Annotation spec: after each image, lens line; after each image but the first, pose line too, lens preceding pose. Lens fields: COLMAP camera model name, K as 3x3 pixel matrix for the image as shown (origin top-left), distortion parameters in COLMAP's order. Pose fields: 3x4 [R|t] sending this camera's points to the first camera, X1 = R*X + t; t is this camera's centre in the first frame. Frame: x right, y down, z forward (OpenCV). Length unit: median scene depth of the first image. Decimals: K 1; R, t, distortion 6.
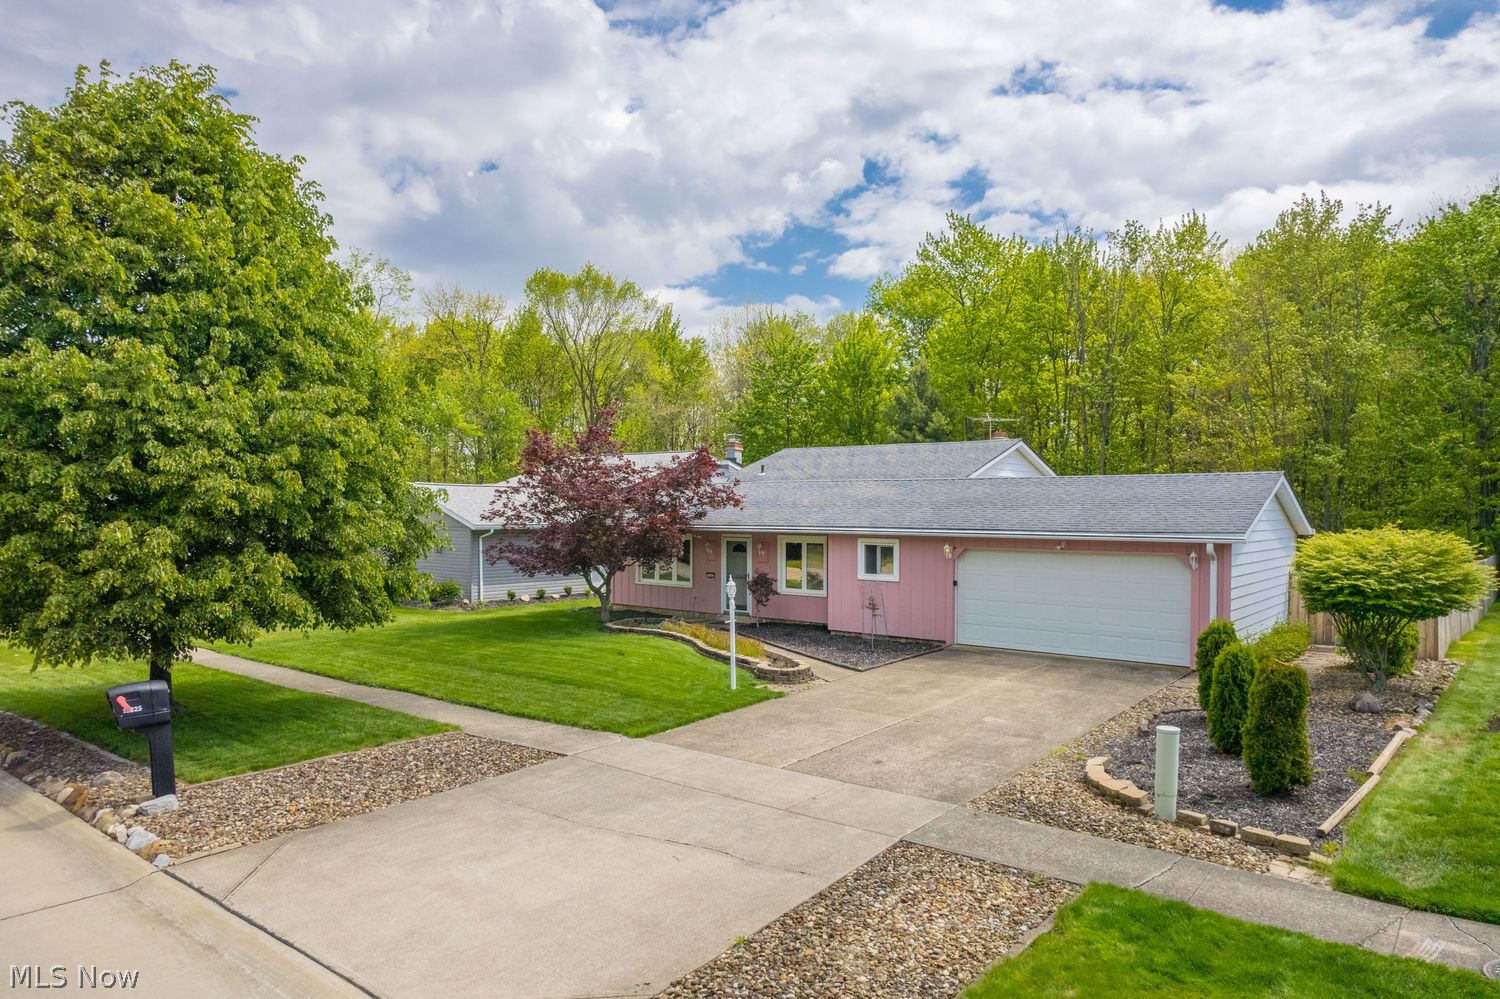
lens RADIAL K [[973.2, 0, 742.5], [0, 973.2, 510.3], [0, 0, 1]] dist [-0.041301, 0.022027]
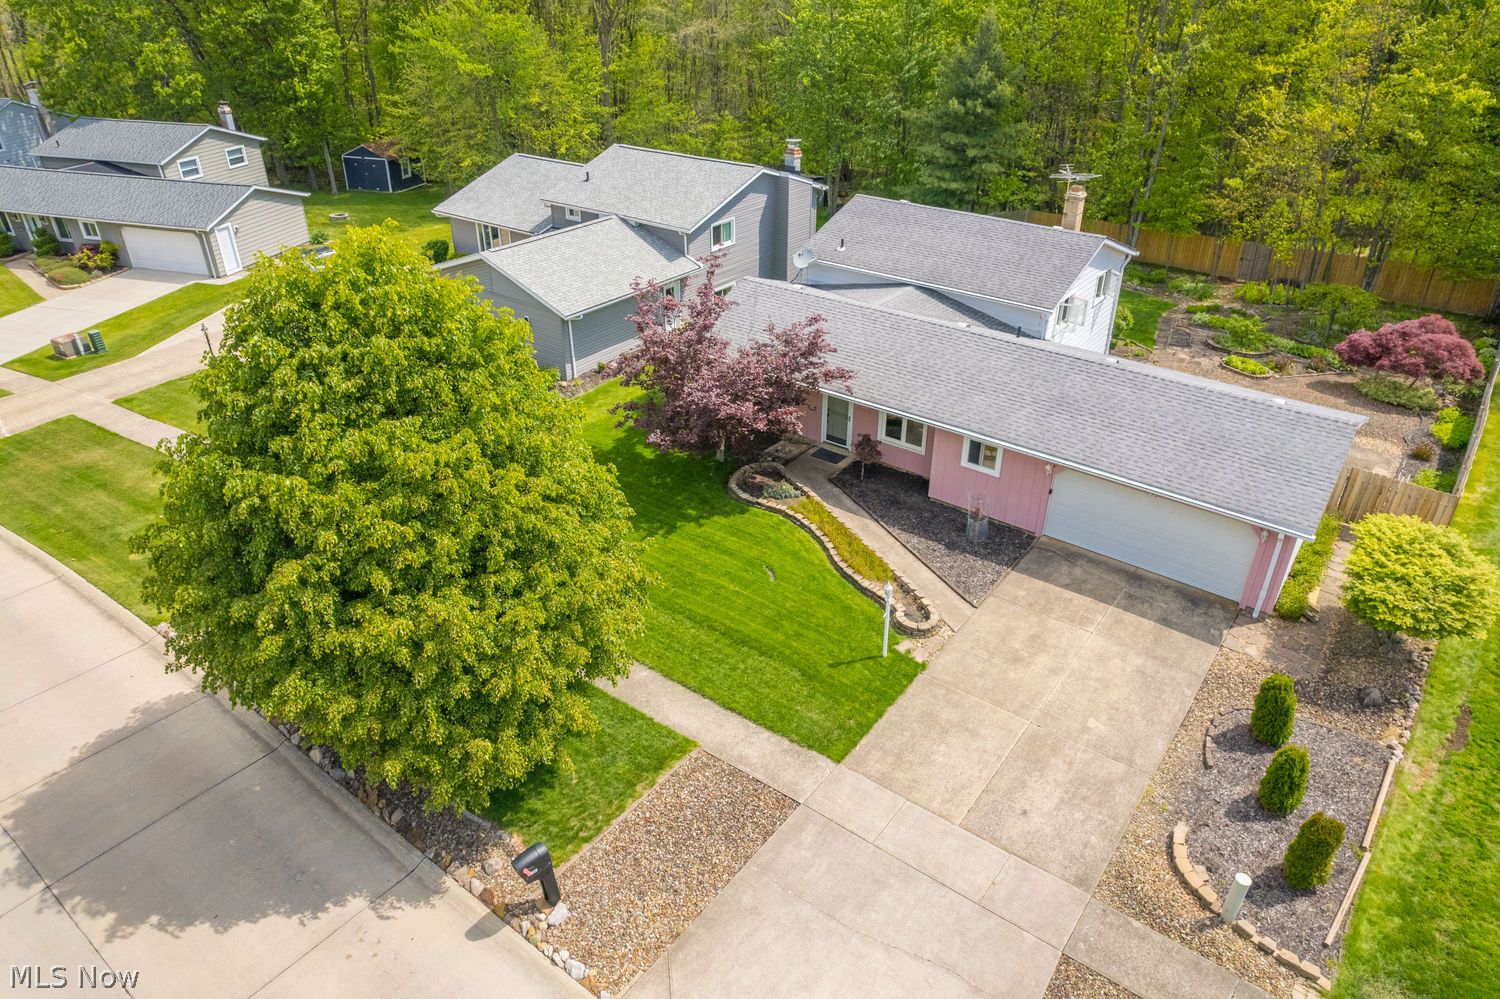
lens RADIAL K [[973.2, 0, 750.8], [0, 973.2, 492.3], [0, 0, 1]] dist [-0.041301, 0.022027]
pose [[0.999328, -0.027811, 0.023869, -0.271383], [0.012377, 0.869102, 0.494477, -0.822364], [-0.034497, -0.493850, 0.868863, 0.013815]]
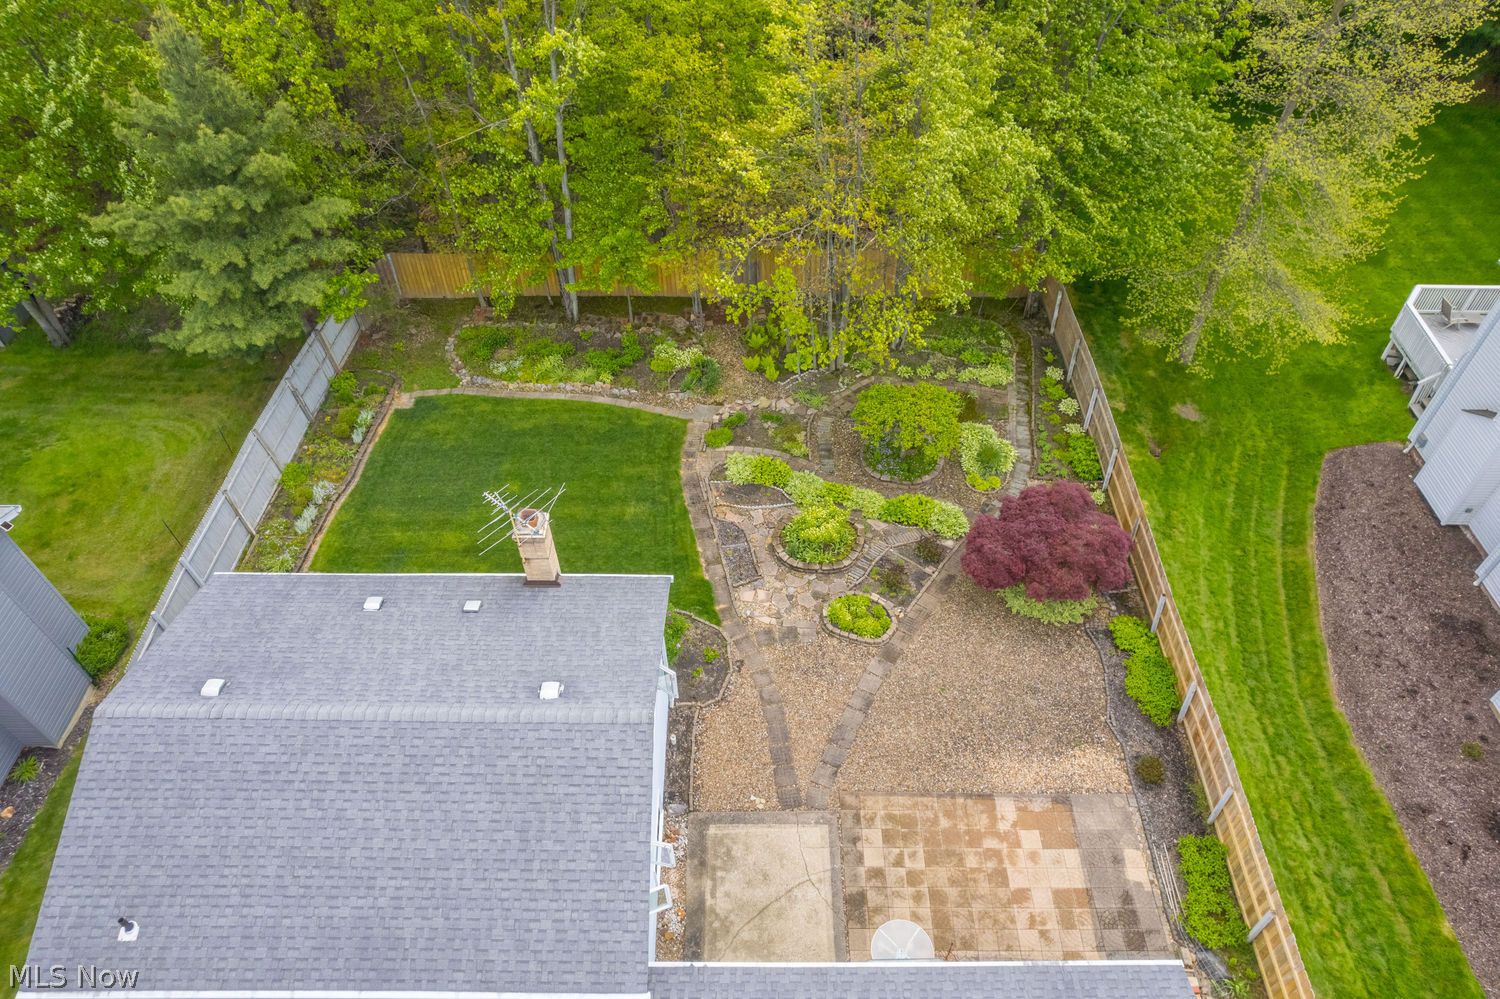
lens RADIAL K [[973.2, 0, 757.0], [0, 973.2, 497.1], [0, 0, 1]] dist [-0.041301, 0.022027]
pose [[0.769507, -0.474410, 0.427544, 0.386890], [-0.001254, 0.668339, 0.743856, -1.290608], [-0.638637, -0.572938, 0.513697, 1.837851]]
